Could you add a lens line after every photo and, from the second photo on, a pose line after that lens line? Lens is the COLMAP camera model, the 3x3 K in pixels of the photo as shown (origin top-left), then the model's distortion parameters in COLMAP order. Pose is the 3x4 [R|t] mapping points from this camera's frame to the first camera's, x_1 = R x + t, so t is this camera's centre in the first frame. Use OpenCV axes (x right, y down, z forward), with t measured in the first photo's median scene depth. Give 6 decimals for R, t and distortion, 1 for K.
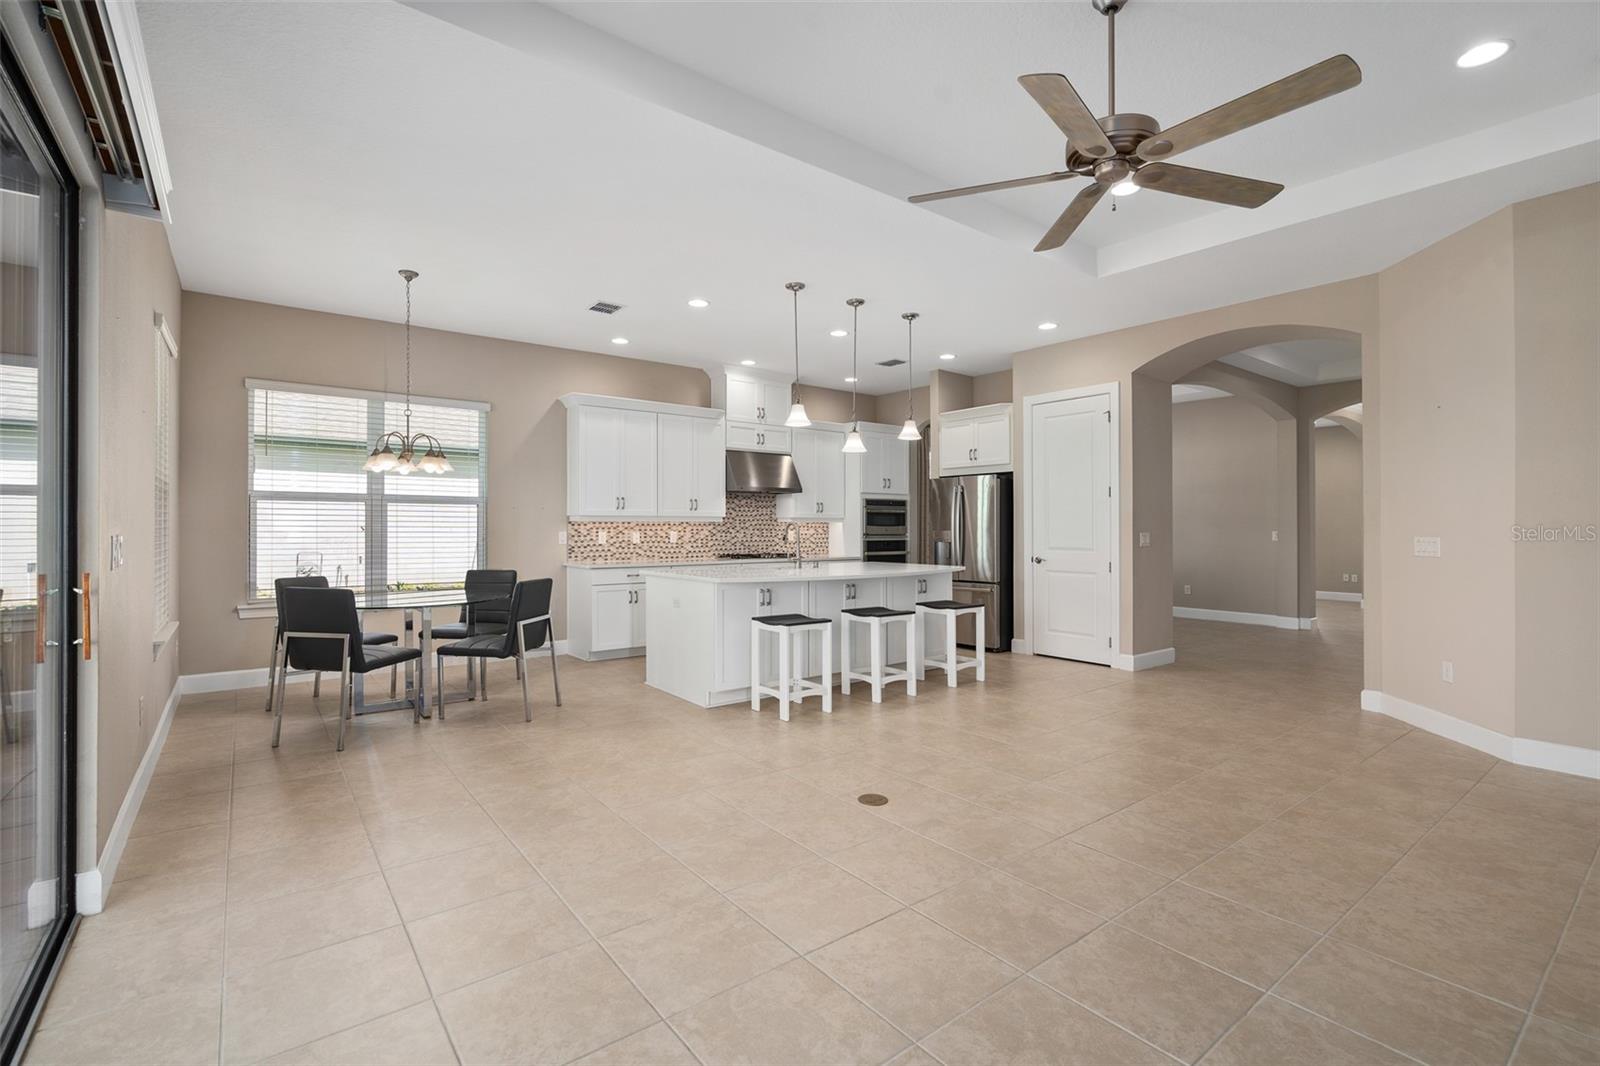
lens RADIAL K [[723.5, 0, 790.0], [0, 723.5, 526.3], [0, 0, 1]] dist [-0.001441, -0.000104]
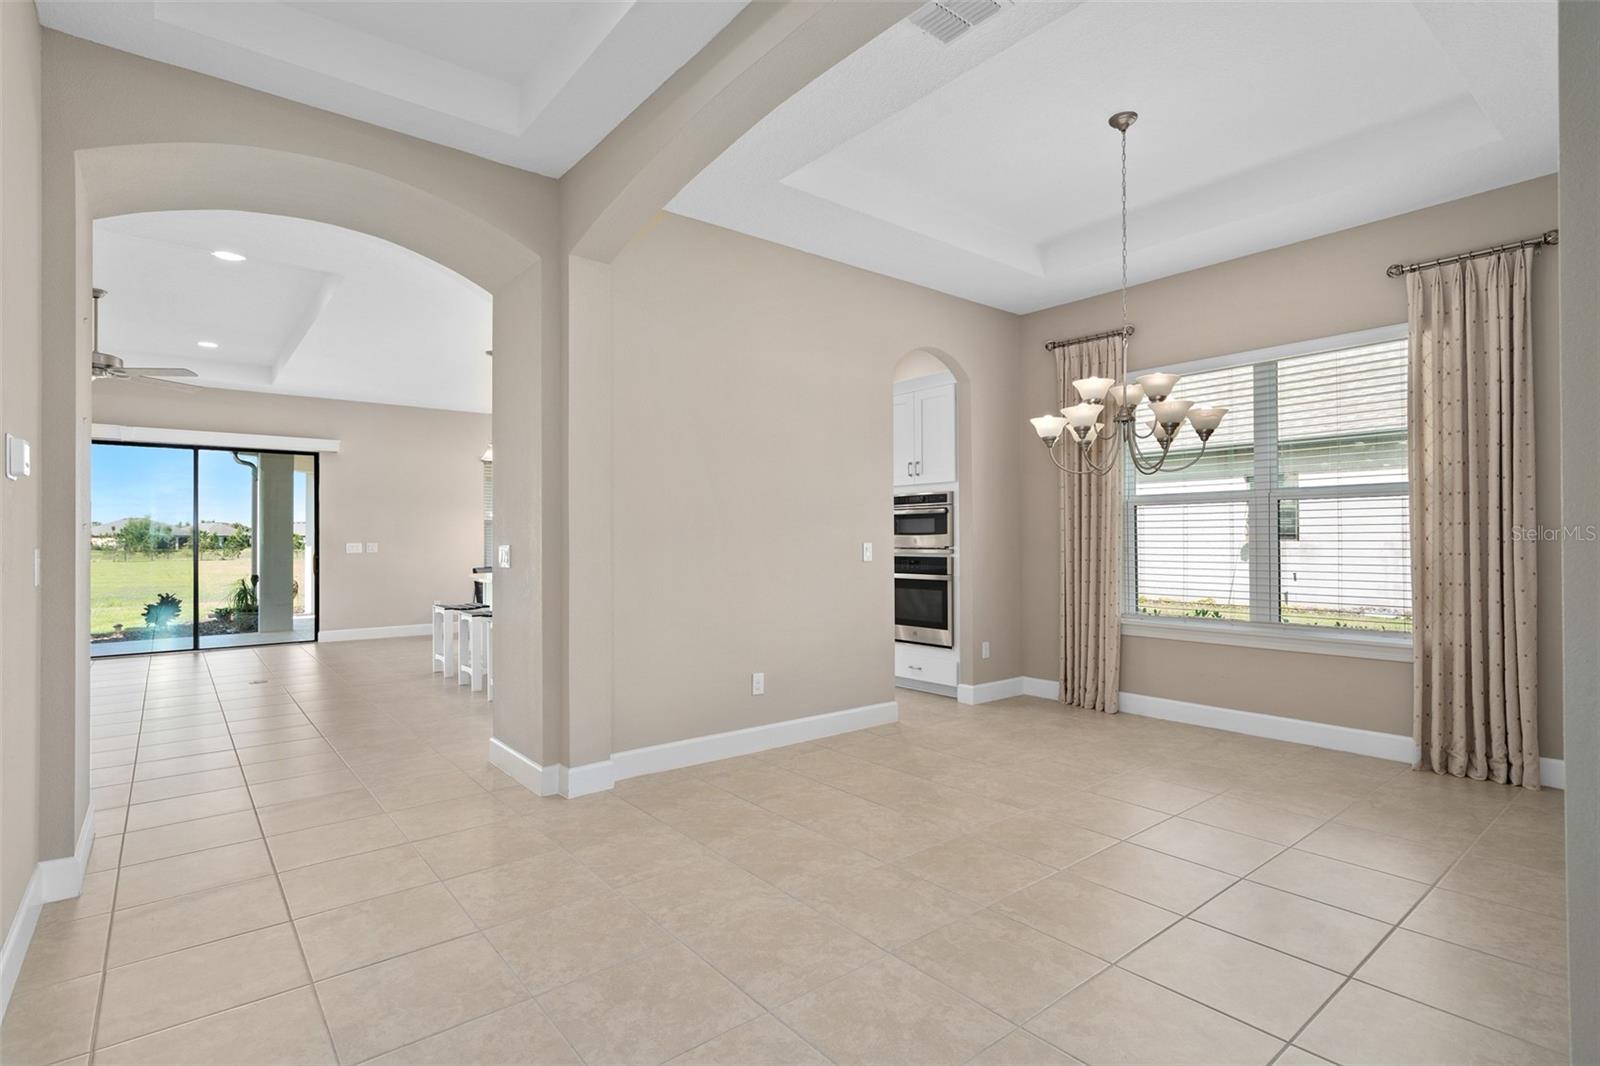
lens RADIAL K [[774.3, 0, 800.0], [0, 774.3, 533.0], [0, 0, 1]] dist [0.003256, 0.001001]
pose [[0.032889, -0.013045, -0.999374, 0.954620], [0.003000, 0.999912, -0.012954, 0.006768], [0.999455, -0.002573, 0.032925, 1.014279]]
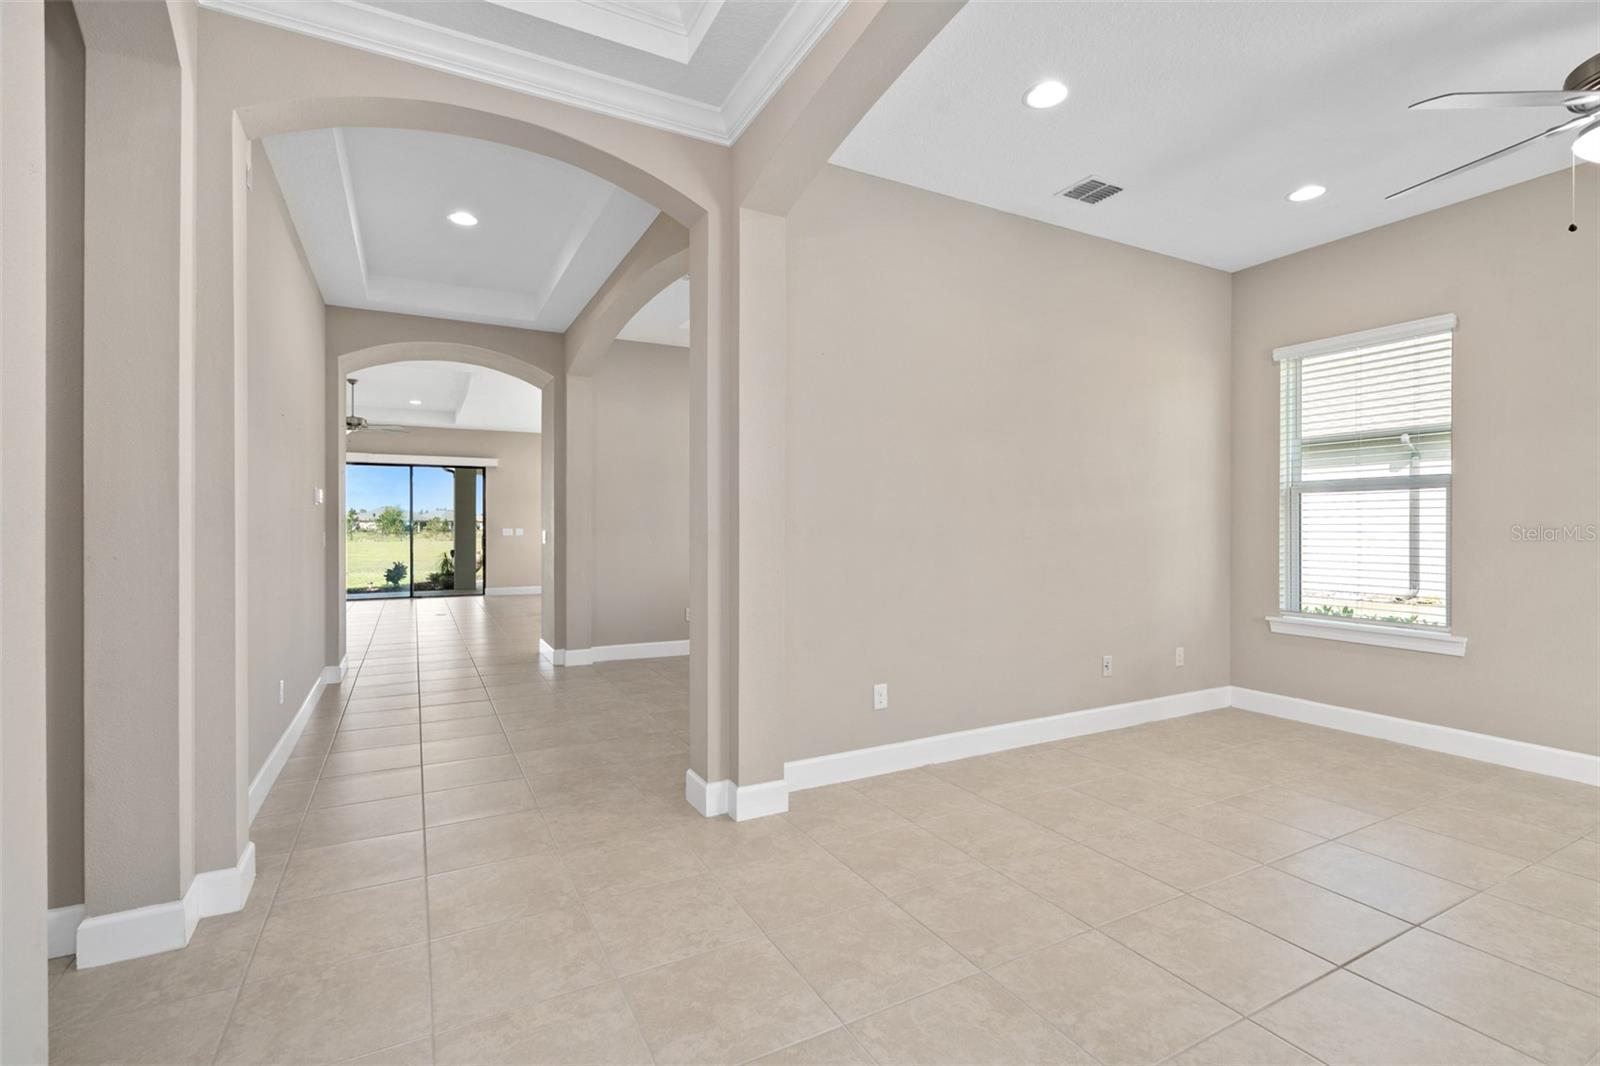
lens RADIAL K [[721.2, 0, 800.5], [0, 721.2, 528.1], [0, 0, 1]] dist [-0.002043, -0.000274]
pose [[-0.157304, -0.001040, -0.987550, 1.250873], [-0.001662, 0.999998, -0.000788, 0.003759], [0.987549, 0.001517, -0.157305, 1.285072]]
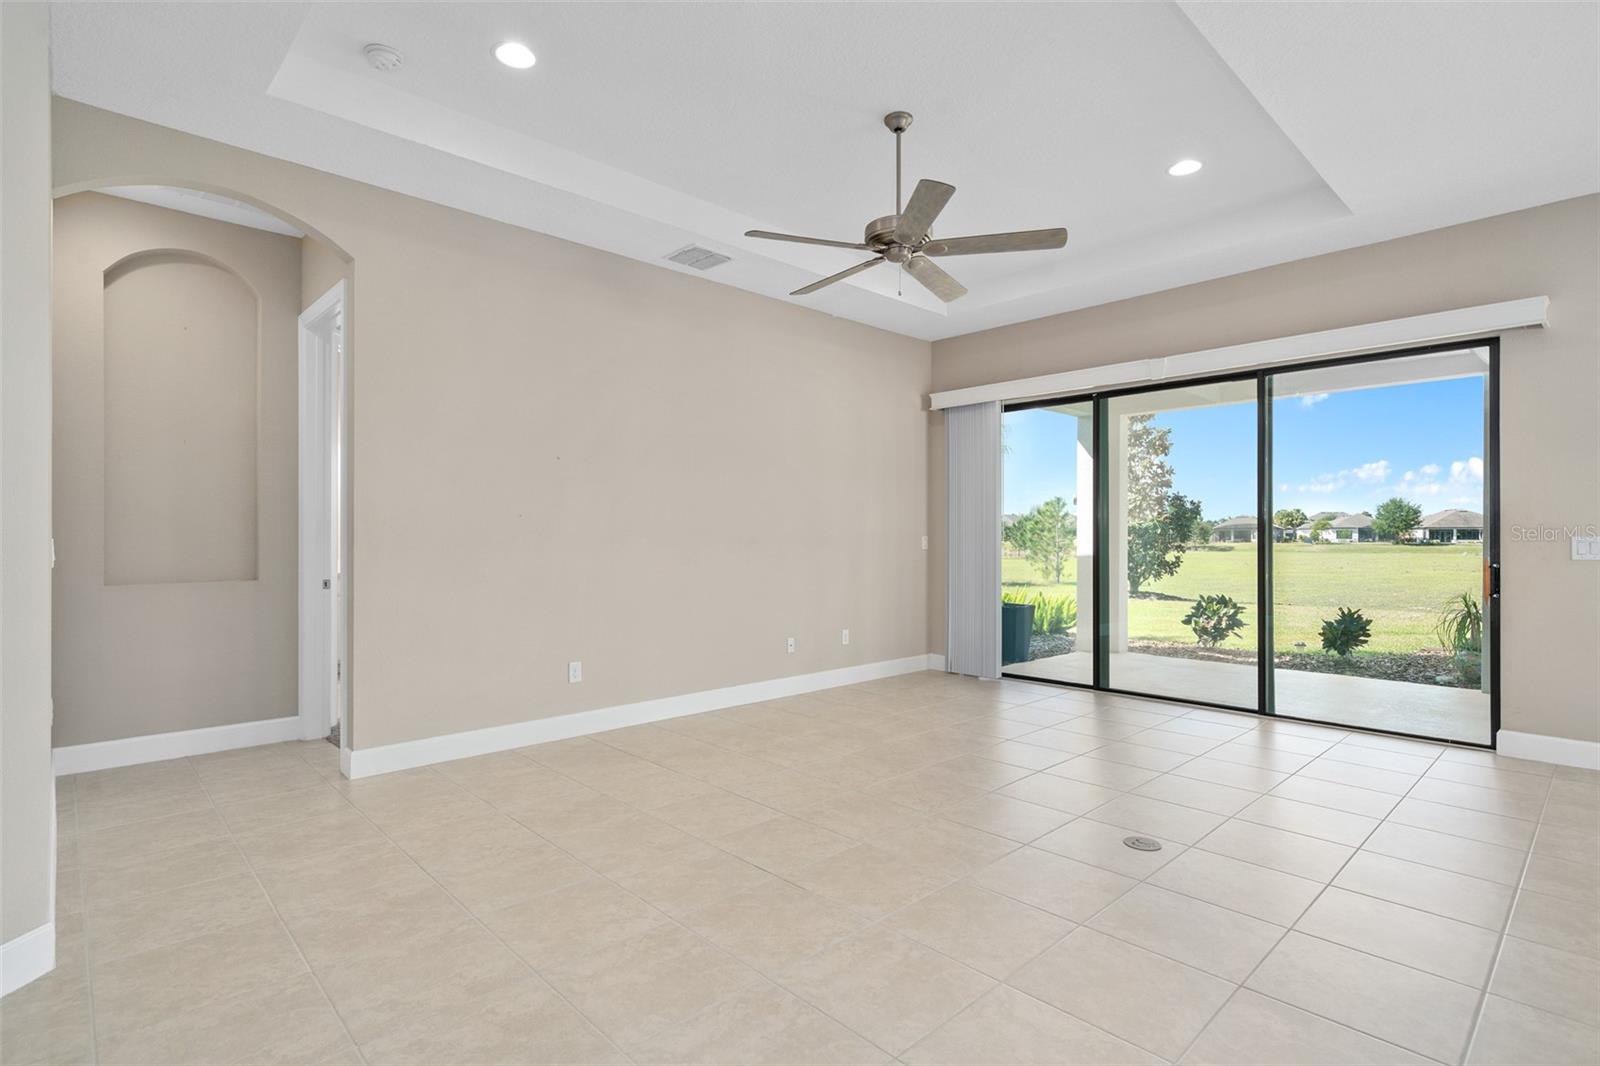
lens RADIAL K [[782.1, 0, 788.9], [0, 782.1, 541.3], [0, 0, 1]] dist [0.001666, 0.000488]
pose [[-0.995039, -0.002921, -0.099439, 0.264755], [-0.003688, 0.999965, 0.007521, 0.006475], [0.099414, 0.007851, -0.995015, 0.802149]]
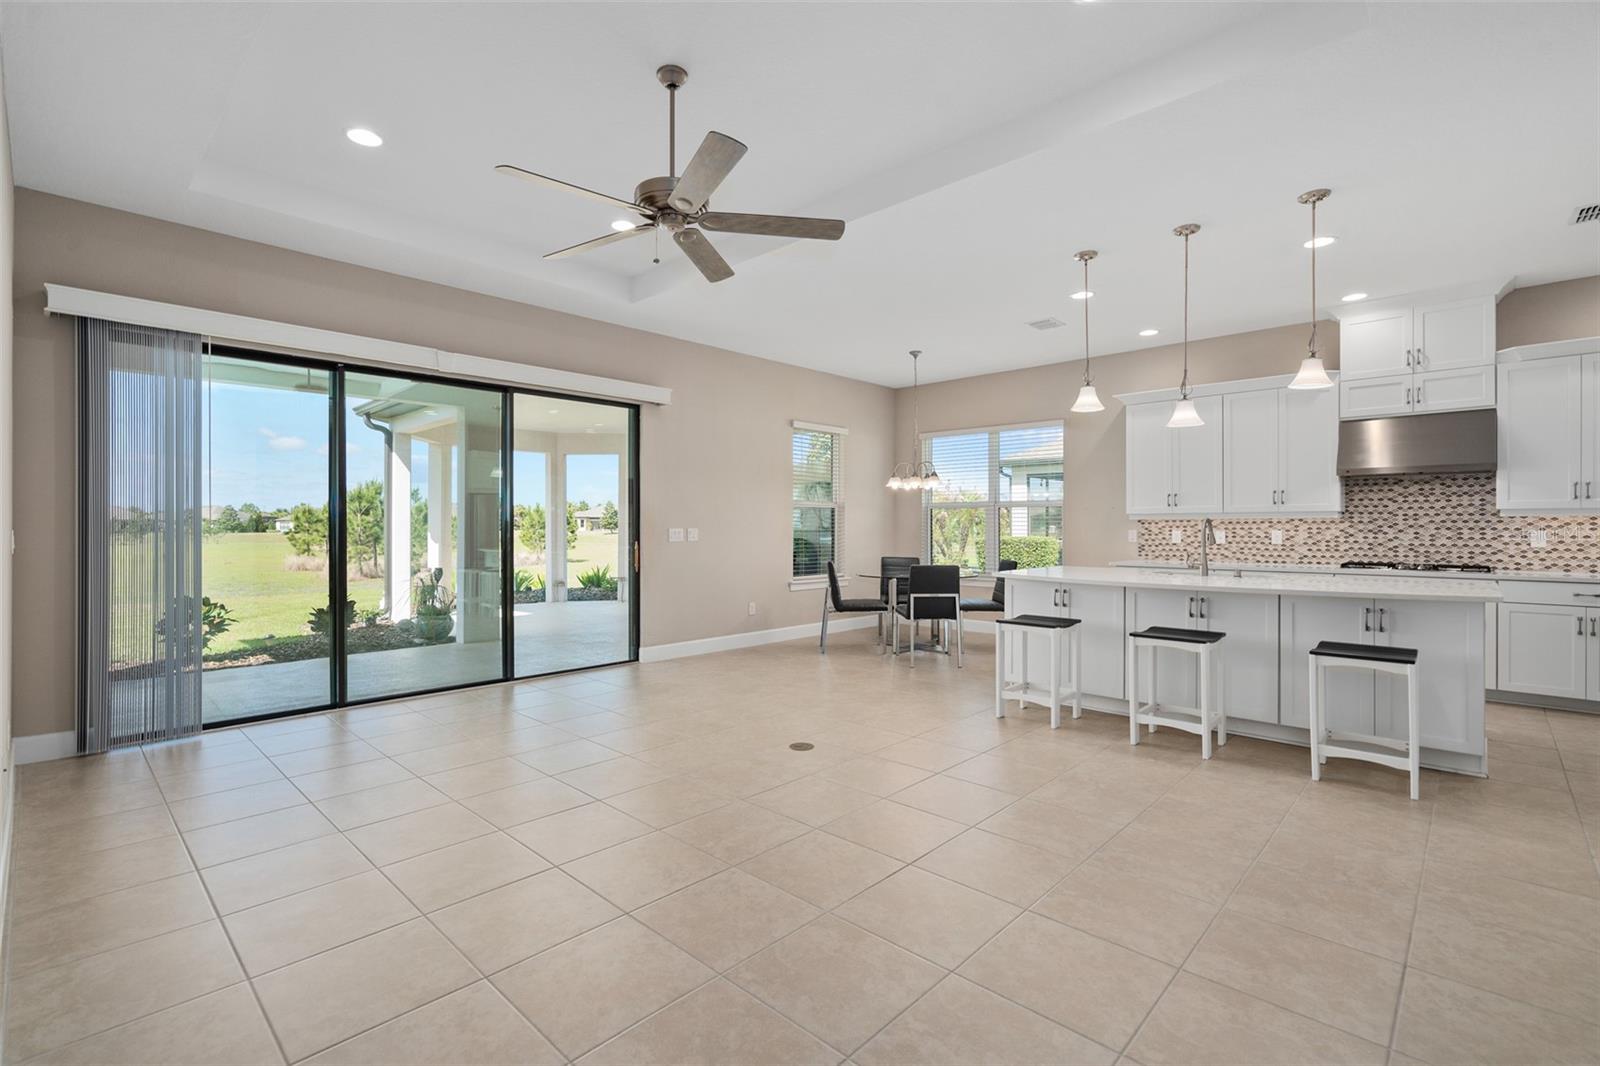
lens RADIAL K [[723.5, 0, 790.0], [0, 723.5, 526.3], [0, 0, 1]] dist [-0.001441, -0.000104]
pose [[0.155071, -0.003538, -0.987897, 0.562975], [-0.000161, 0.999993, -0.003607, 0.005558], [0.987903, 0.000719, 0.155070, 0.335884]]
